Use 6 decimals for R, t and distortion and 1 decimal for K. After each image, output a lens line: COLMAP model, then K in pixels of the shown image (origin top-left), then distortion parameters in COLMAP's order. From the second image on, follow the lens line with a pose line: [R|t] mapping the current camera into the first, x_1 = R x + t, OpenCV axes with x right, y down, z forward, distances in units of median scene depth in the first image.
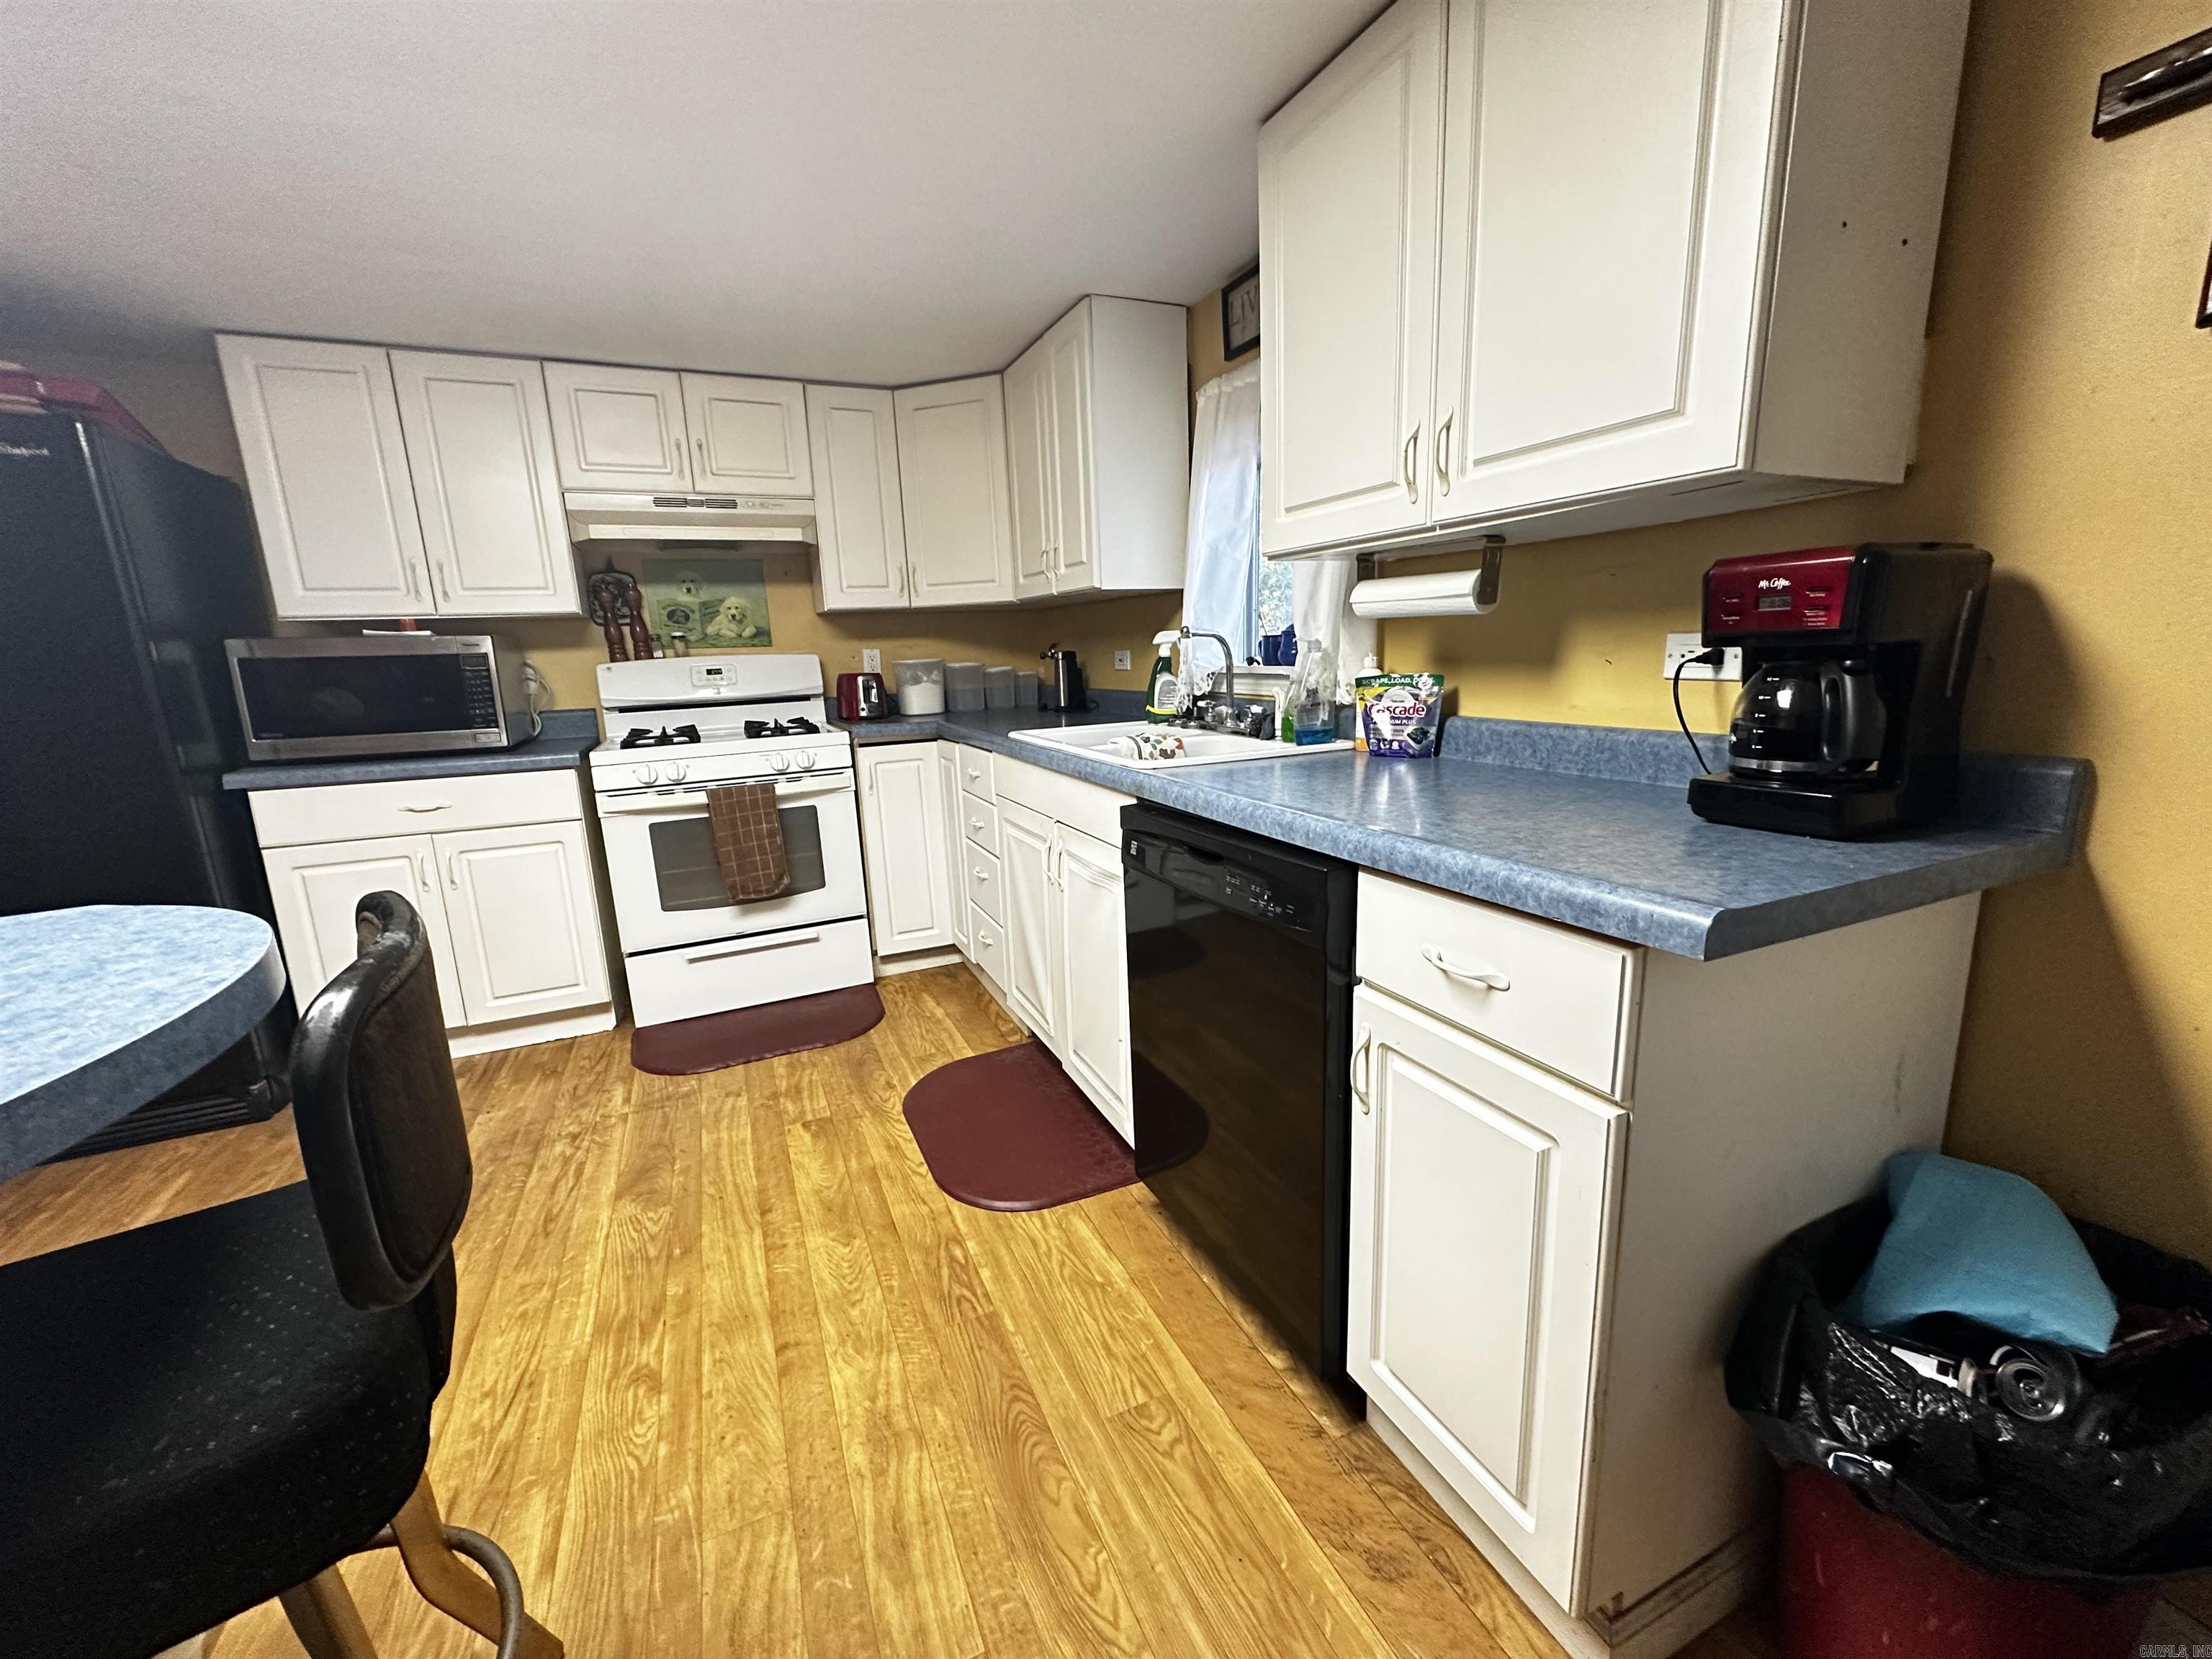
lens RADIAL K [[890.0, 0, 1110.0], [0, 890.0, 829.0], [0, 0, 1]] dist [-0.002261, 0.000893]
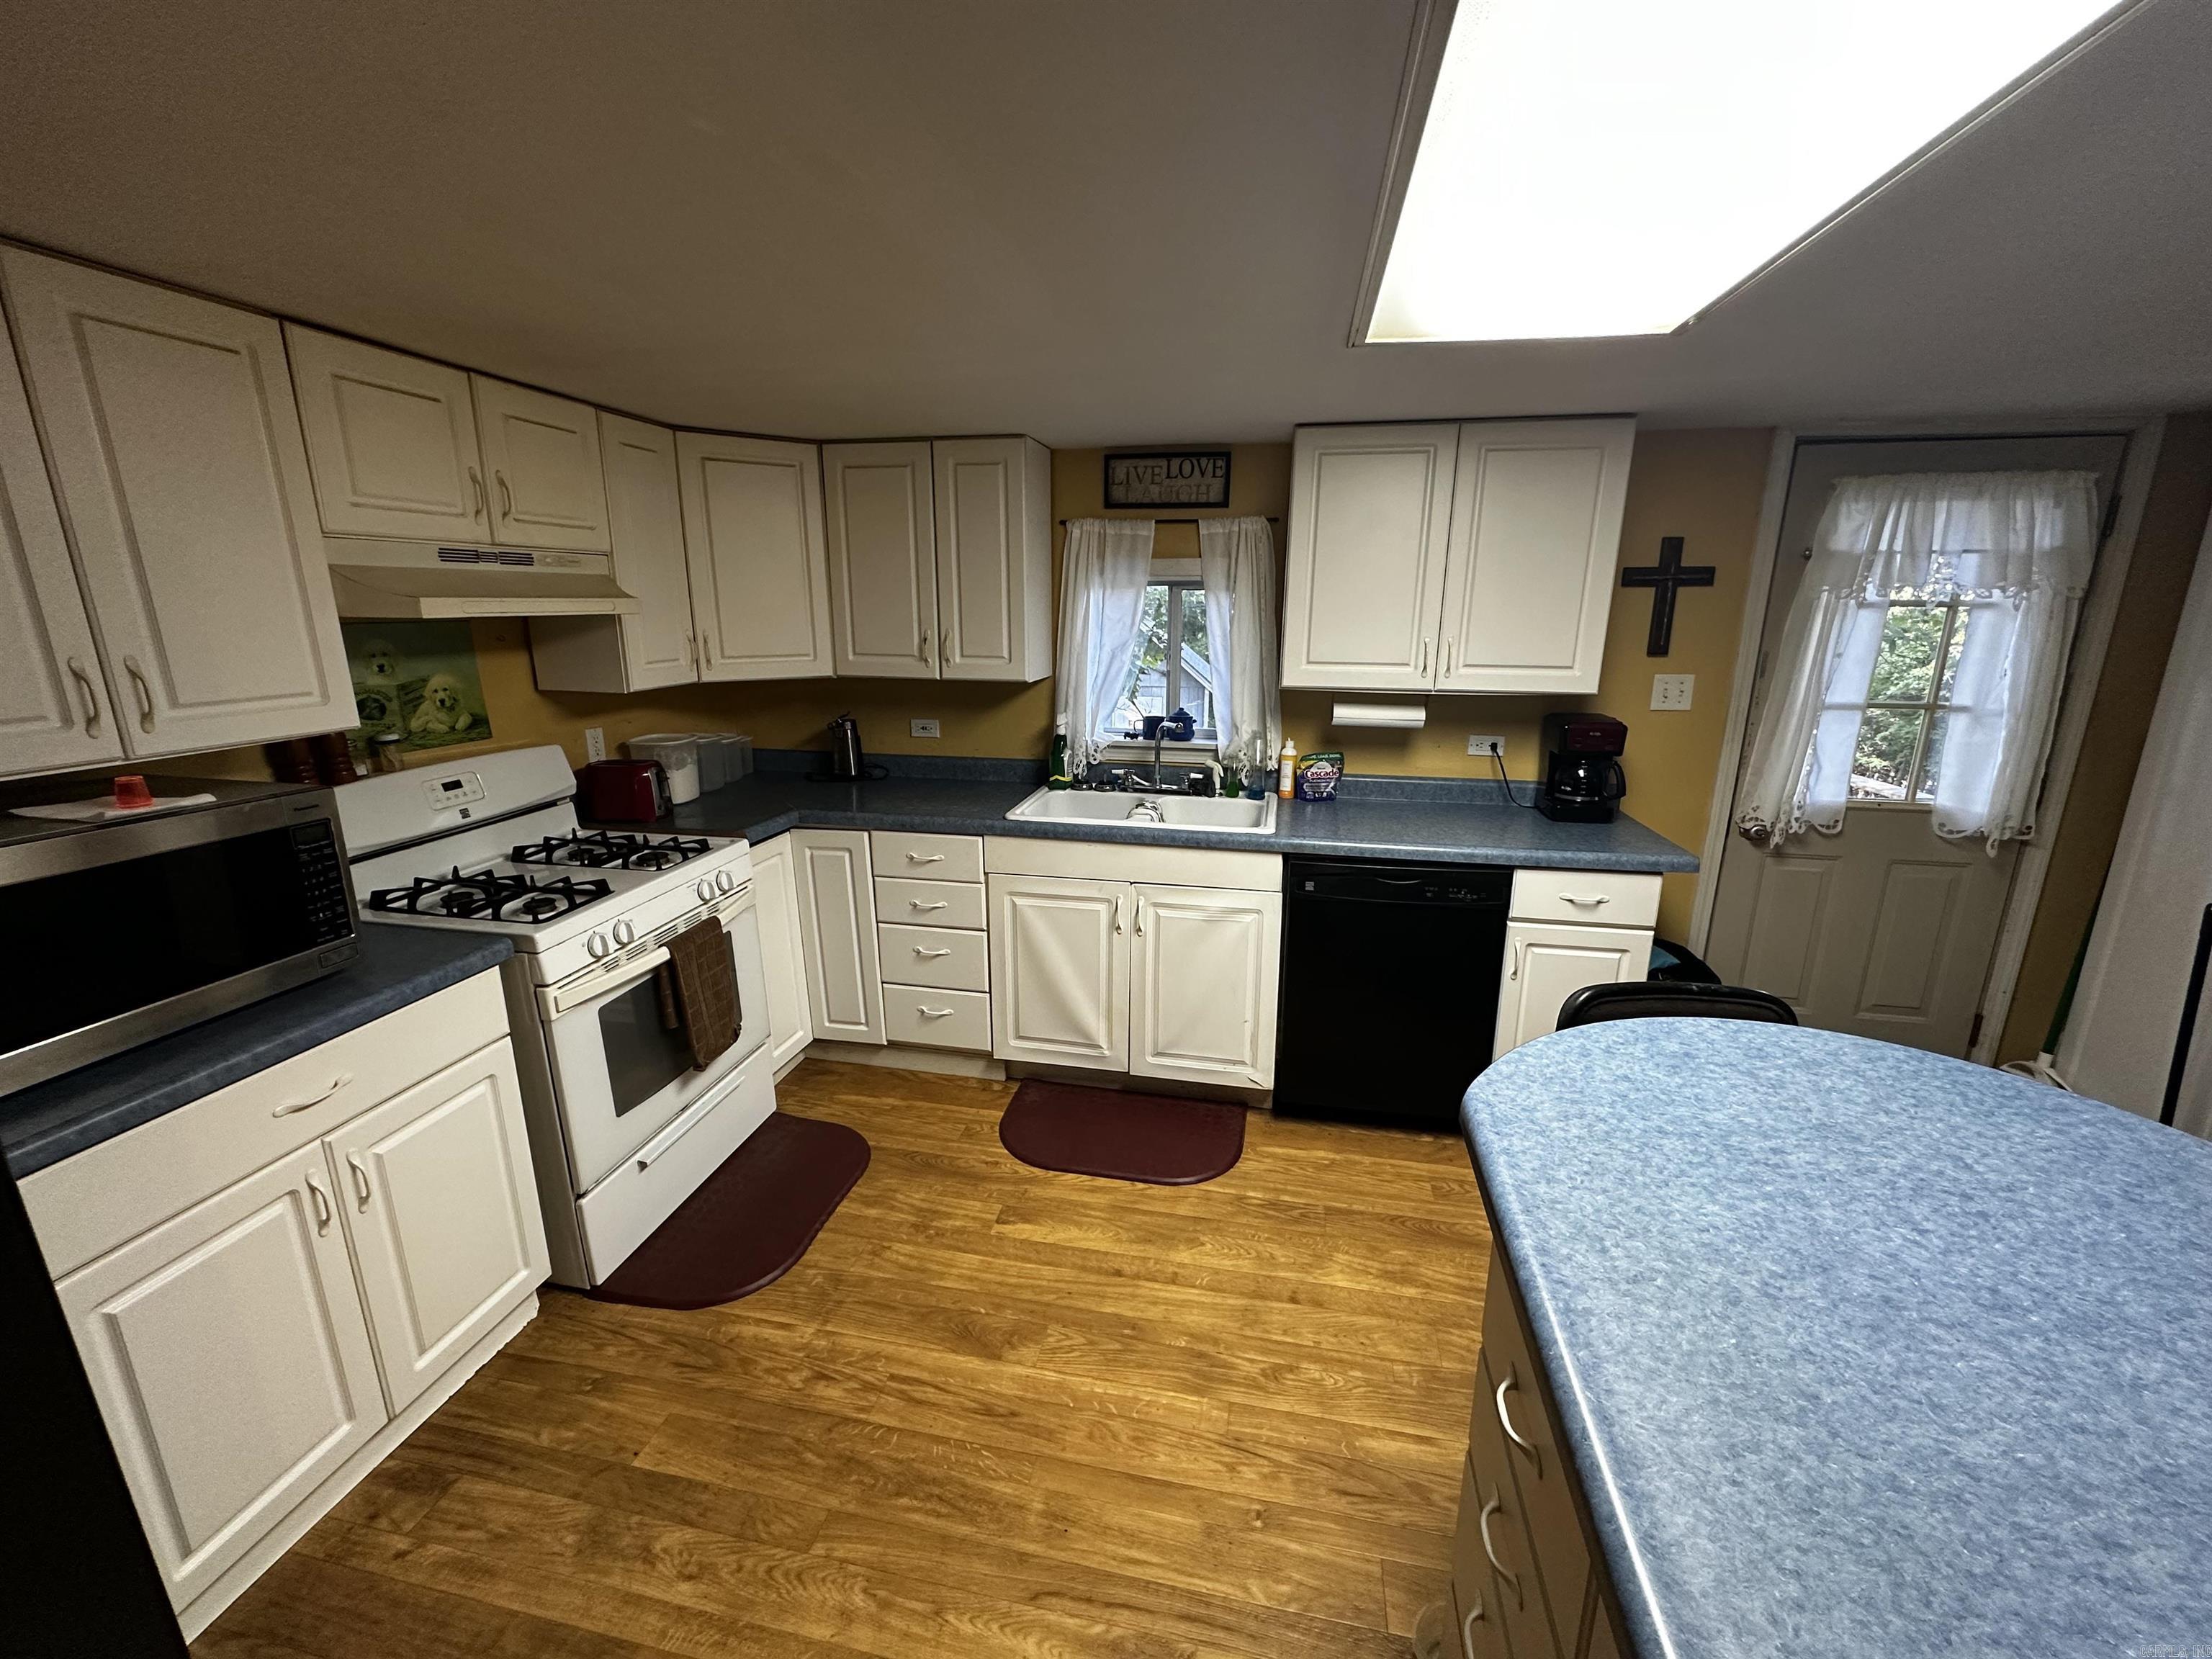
lens RADIAL K [[890.0, 0, 1114.9], [0, 890.0, 827.6], [0, 0, 1]] dist [-0.002261, 0.000893]
pose [[0.579187, -0.164006, 0.798526, -0.896918], [0.138569, 0.985105, 0.101820, -0.182957], [-0.803331, 0.051678, 0.593286, 0.224544]]
